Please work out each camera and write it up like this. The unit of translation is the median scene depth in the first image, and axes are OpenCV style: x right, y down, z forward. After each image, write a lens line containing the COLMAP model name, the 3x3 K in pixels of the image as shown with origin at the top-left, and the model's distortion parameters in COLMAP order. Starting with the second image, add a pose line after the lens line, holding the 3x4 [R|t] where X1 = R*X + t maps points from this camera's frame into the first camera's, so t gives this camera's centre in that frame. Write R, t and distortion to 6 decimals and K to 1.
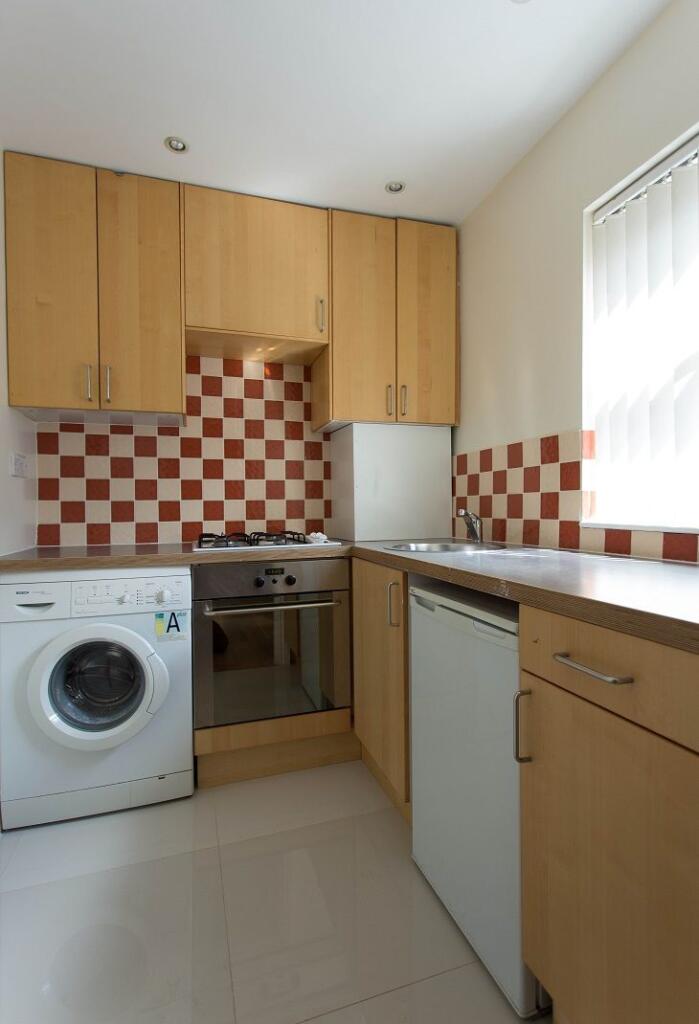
lens RADIAL K [[499.5, 0, 352.4], [0, 499.5, 506.4], [0, 0, 1]] dist [0.002873, 0.002336]
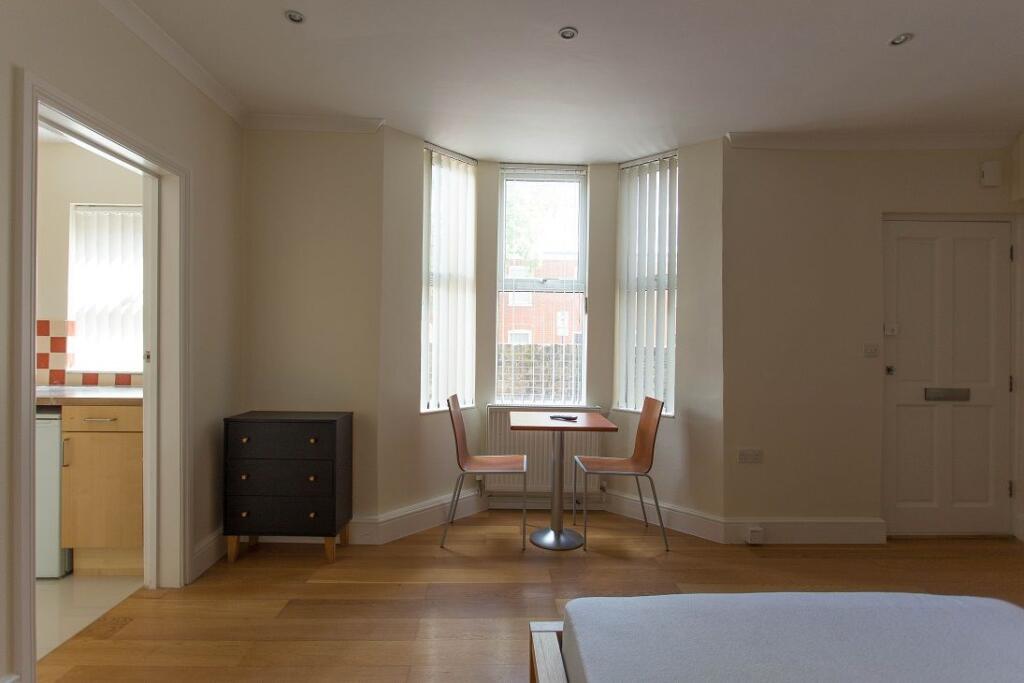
lens RADIAL K [[504.1, 0, 501.5], [0, 504.1, 343.5], [0, 0, 1]] dist [-0.006619, 0.003746]
pose [[0.299349, 0.007907, 0.954111, -0.693637], [-0.012694, 0.999910, -0.004304, -0.065789], [-0.954059, -0.010823, 0.299422, -0.908185]]
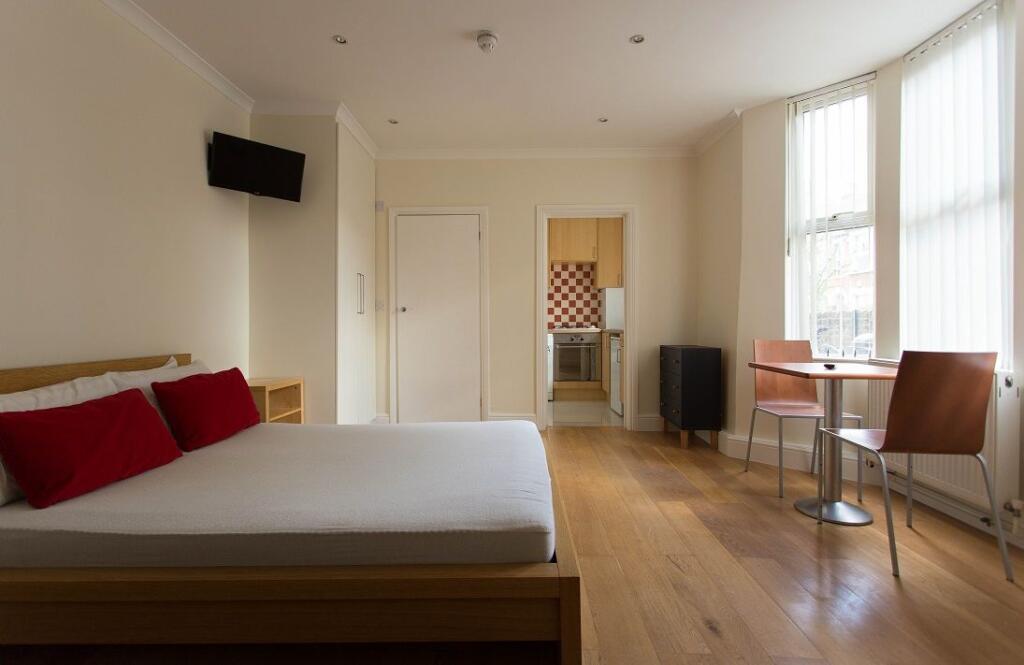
lens RADIAL K [[486.3, 0, 512.0], [0, 486.3, 325.6], [0, 0, 1]] dist [0.006045, -0.000938]
pose [[0.945536, 0.009549, -0.325378, 0.460078], [-0.008221, 0.999951, 0.005454, 0.044365], [0.325415, -0.002482, 0.945568, -2.078415]]
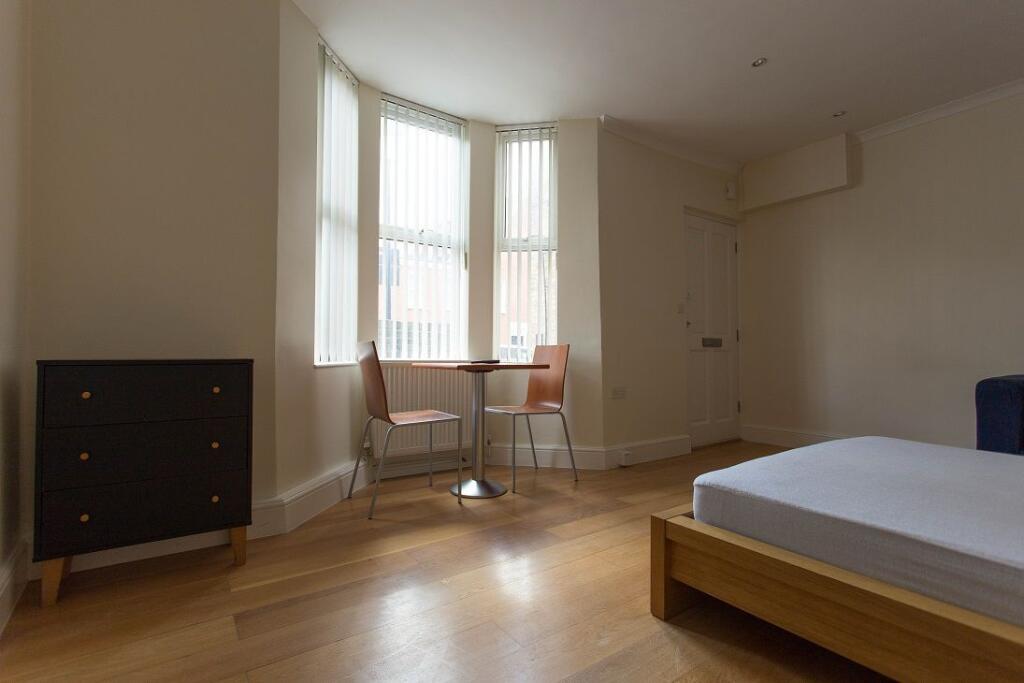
lens RADIAL K [[487.9, 0, 505.8], [0, 487.9, 341.9], [0, 0, 1]] dist [0.004396, 0.001675]
pose [[-0.279267, 0.027778, 0.959812, -0.573038], [0.000468, 0.999585, -0.028793, 0.132446], [-0.960213, -0.007591, -0.279164, -0.286176]]
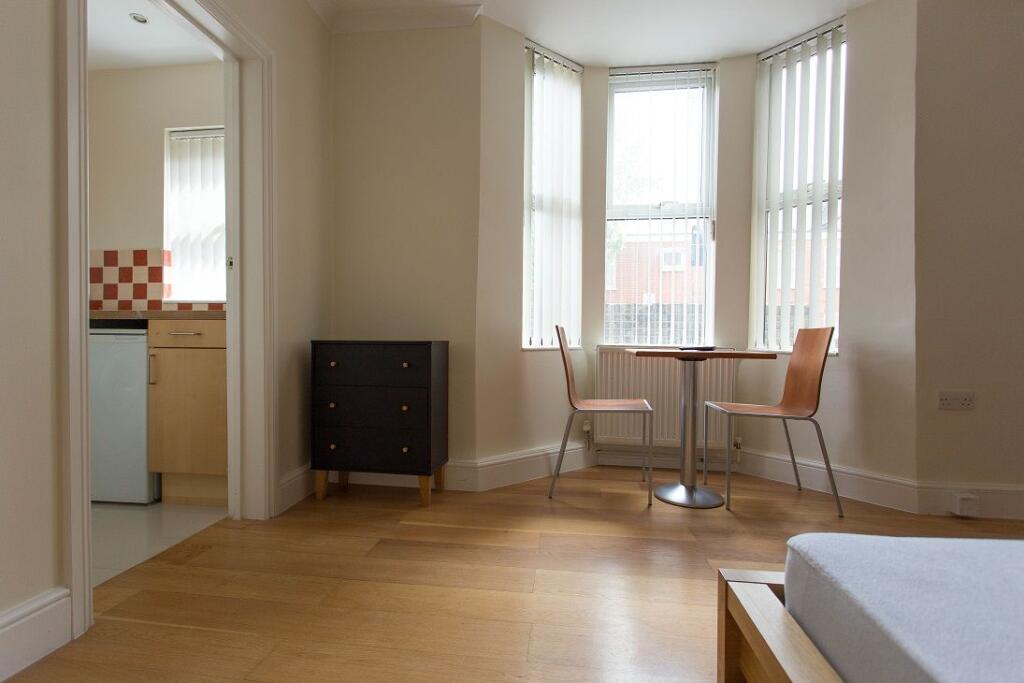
lens RADIAL K [[487.9, 0, 502.1], [0, 487.9, 342.9], [0, 0, 1]] dist [0.004396, 0.001675]
pose [[0.445117, -0.000963, 0.895472, -0.481052], [-0.010829, 0.999921, 0.006459, 0.132944], [-0.895407, -0.012572, 0.445071, -0.736926]]
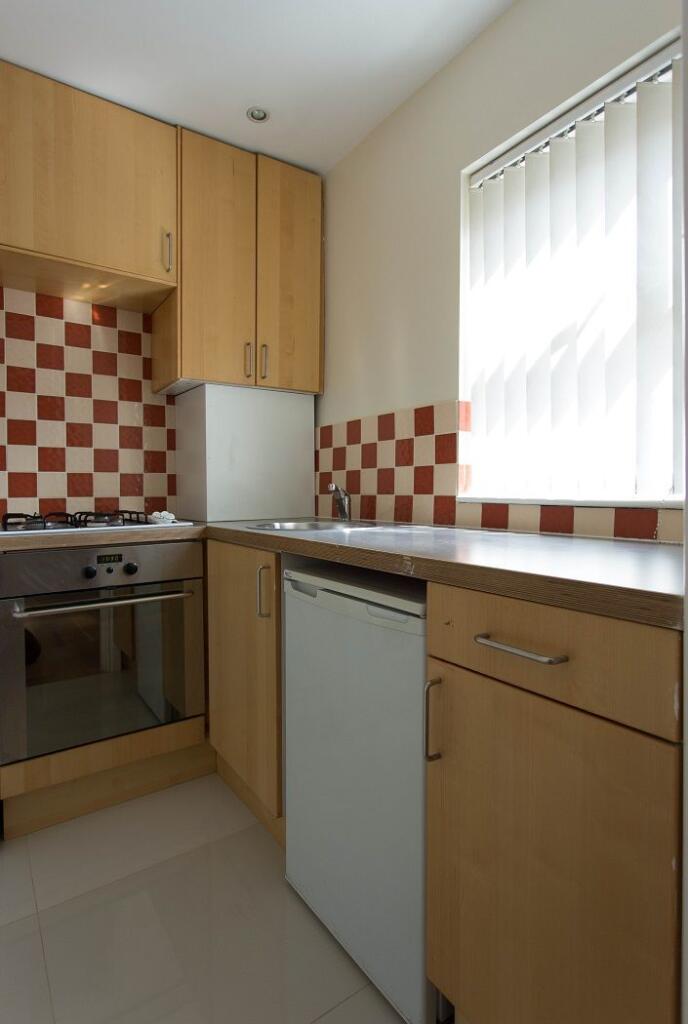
lens RADIAL K [[529.4, 0, 334.3], [0, 529.4, 494.4], [0, 0, 1]] dist [-0.000205, -0.005050]
pose [[0.961454, 0.002035, 0.274959, -0.040445], [-0.004788, 0.999945, 0.009340, 0.015586], [-0.274925, -0.010296, 0.961411, 0.072150]]
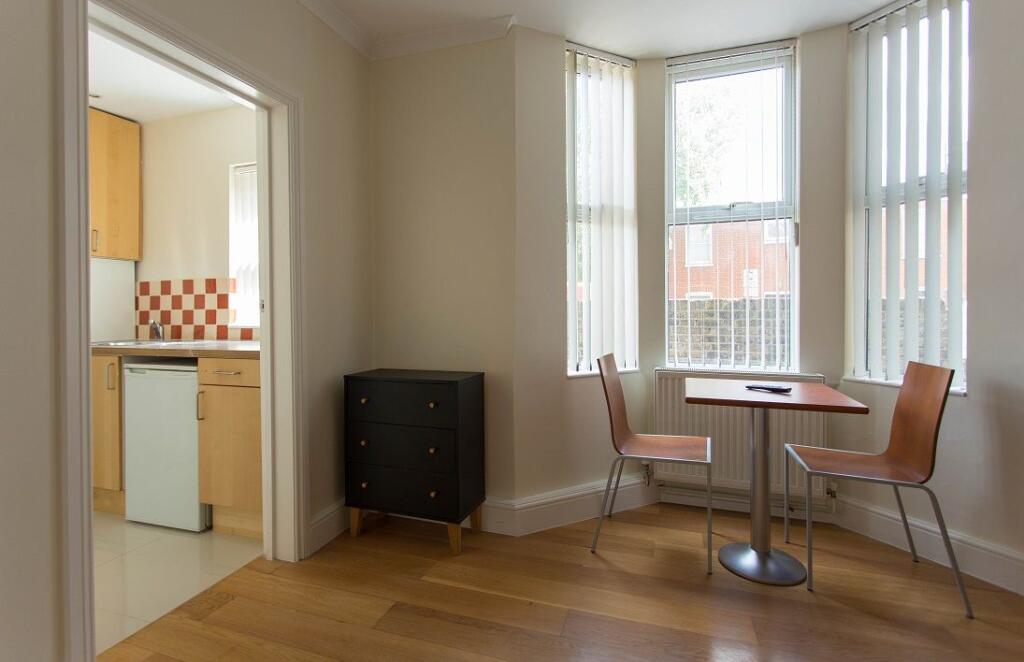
lens RADIAL K [[486.3, 0, 500.0], [0, 486.3, 311.5], [0, 0, 1]] dist [0.006045, -0.000938]
pose [[0.609859, 0.001346, 0.792509, -0.326455], [0.003609, 0.999983, -0.004475, -0.008476], [-0.792502, 0.005589, 0.609844, -0.809281]]
